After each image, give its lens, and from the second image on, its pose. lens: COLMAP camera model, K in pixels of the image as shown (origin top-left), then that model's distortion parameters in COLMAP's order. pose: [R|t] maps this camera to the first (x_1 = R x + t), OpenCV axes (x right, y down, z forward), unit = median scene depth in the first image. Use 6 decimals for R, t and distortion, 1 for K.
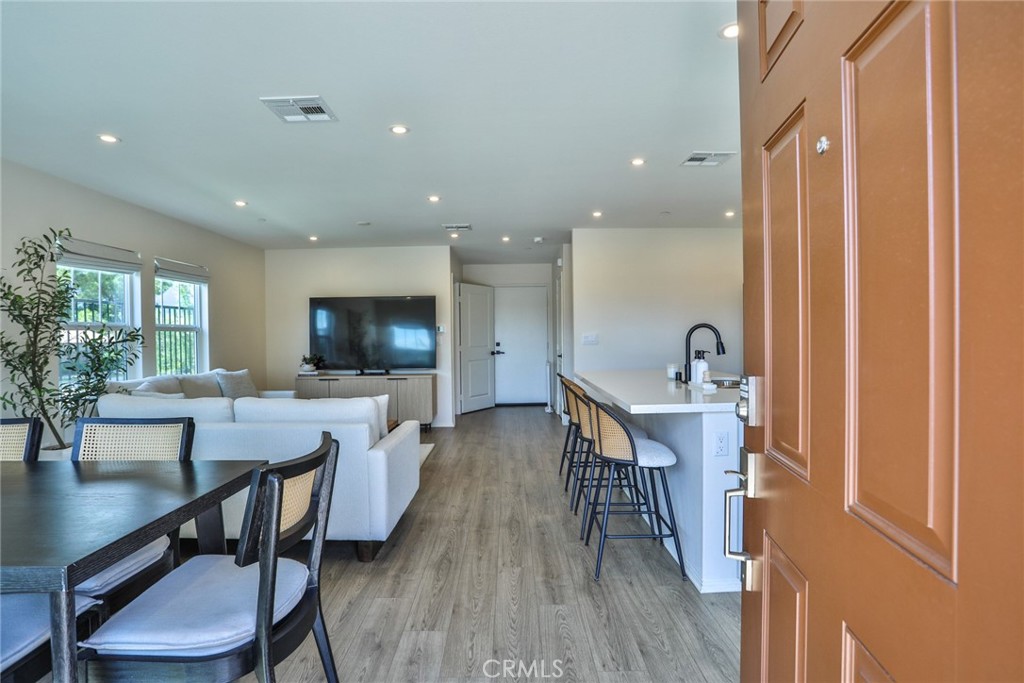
lens RADIAL K [[523.2, 0, 507.0], [0, 523.2, 341.0], [0, 0, 1]] dist [-0.076647, 0.030424]
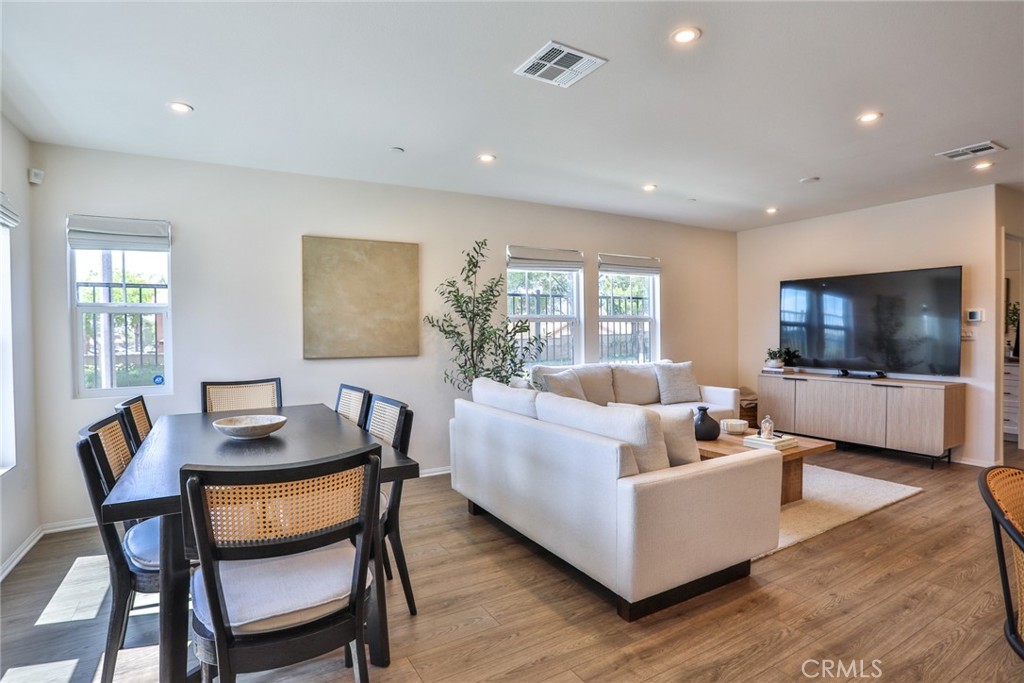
lens RADIAL K [[522.6, 0, 507.2], [0, 522.6, 340.3], [0, 0, 1]] dist [-0.087139, 0.037865]
pose [[0.501185, 0.021659, -0.865069, 0.141463], [-0.003987, 0.999734, 0.022721, -0.004358], [0.865331, -0.007939, 0.501138, 0.222367]]
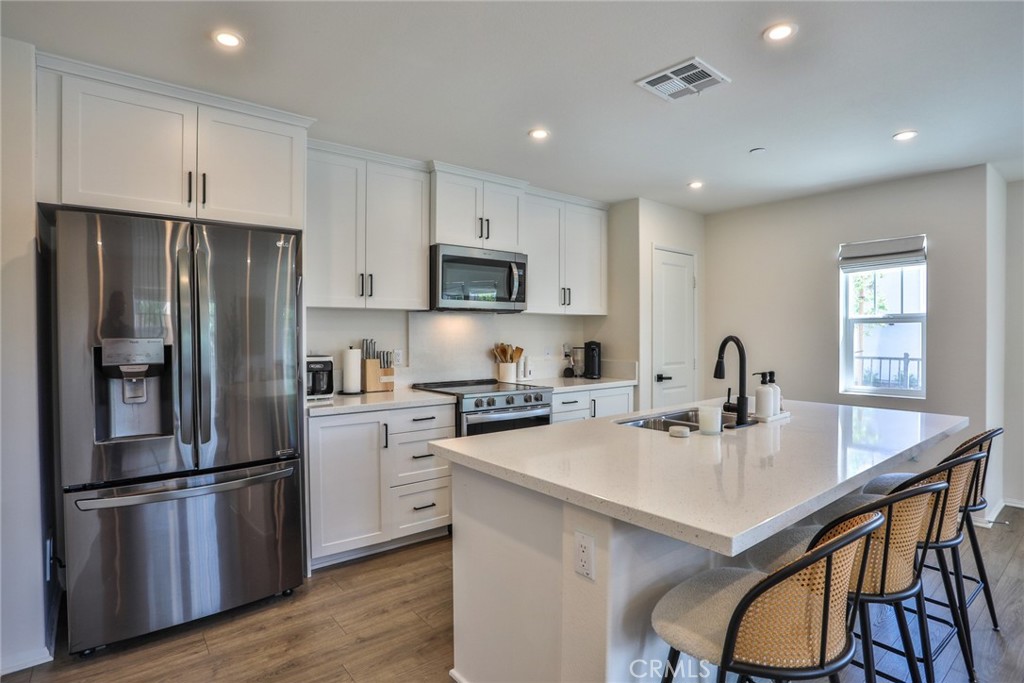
lens RADIAL K [[521.4, 0, 515.3], [0, 521.4, 339.7], [0, 0, 1]] dist [-0.071475, 0.030304]
pose [[-0.629838, 0.004971, 0.776710, 0.013636], [0.017910, 0.999807, 0.008124, -0.022974], [-0.776520, 0.019028, -0.629806, 0.951843]]
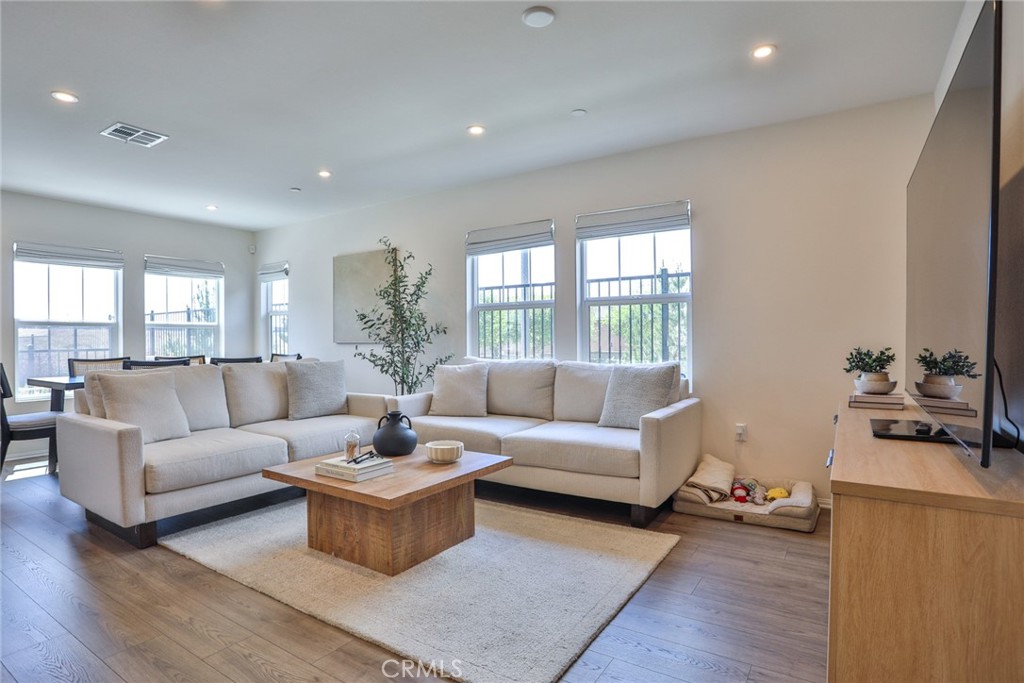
lens RADIAL K [[527.5, 0, 512.0], [0, 527.5, 341.5], [0, 0, 1]] dist [-0.061761, 0.020687]
pose [[-0.543664, 0.021549, -0.839026, 0.071261], [0.006281, 0.999747, 0.021606, 0.014524], [0.839279, 0.006477, -0.543662, 1.123628]]
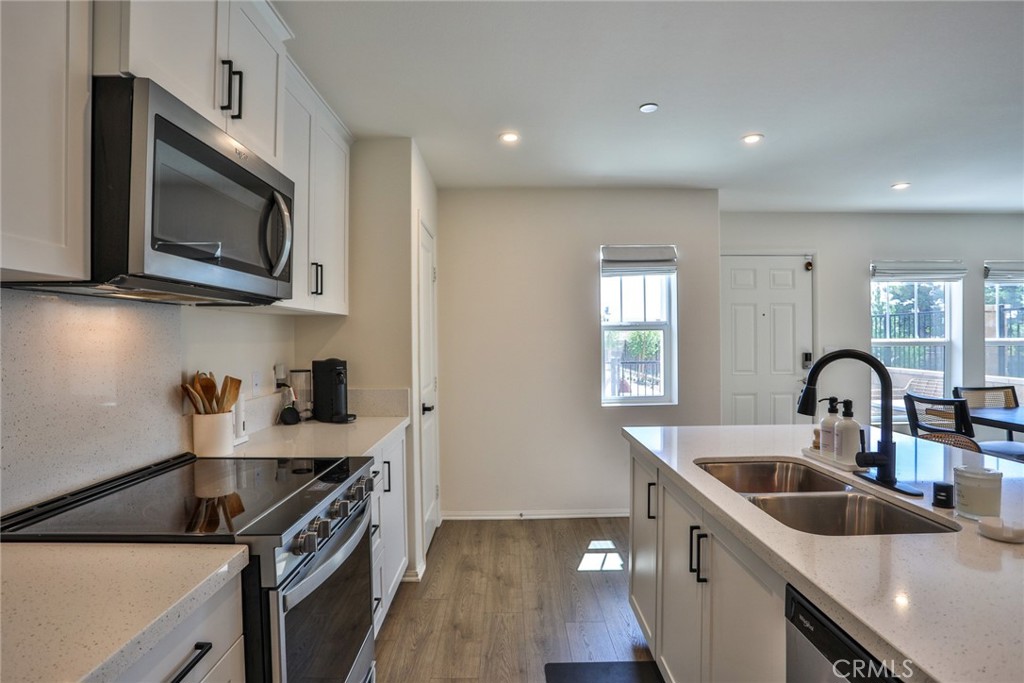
lens RADIAL K [[527.5, 0, 512.0], [0, 527.5, 341.5], [0, 0, 1]] dist [-0.061761, 0.020687]
pose [[-0.999745, 0.021309, -0.007455, 0.392668], [0.021165, 0.999598, 0.018881, -0.032998], [0.007854, 0.018718, -0.999794, 0.836355]]
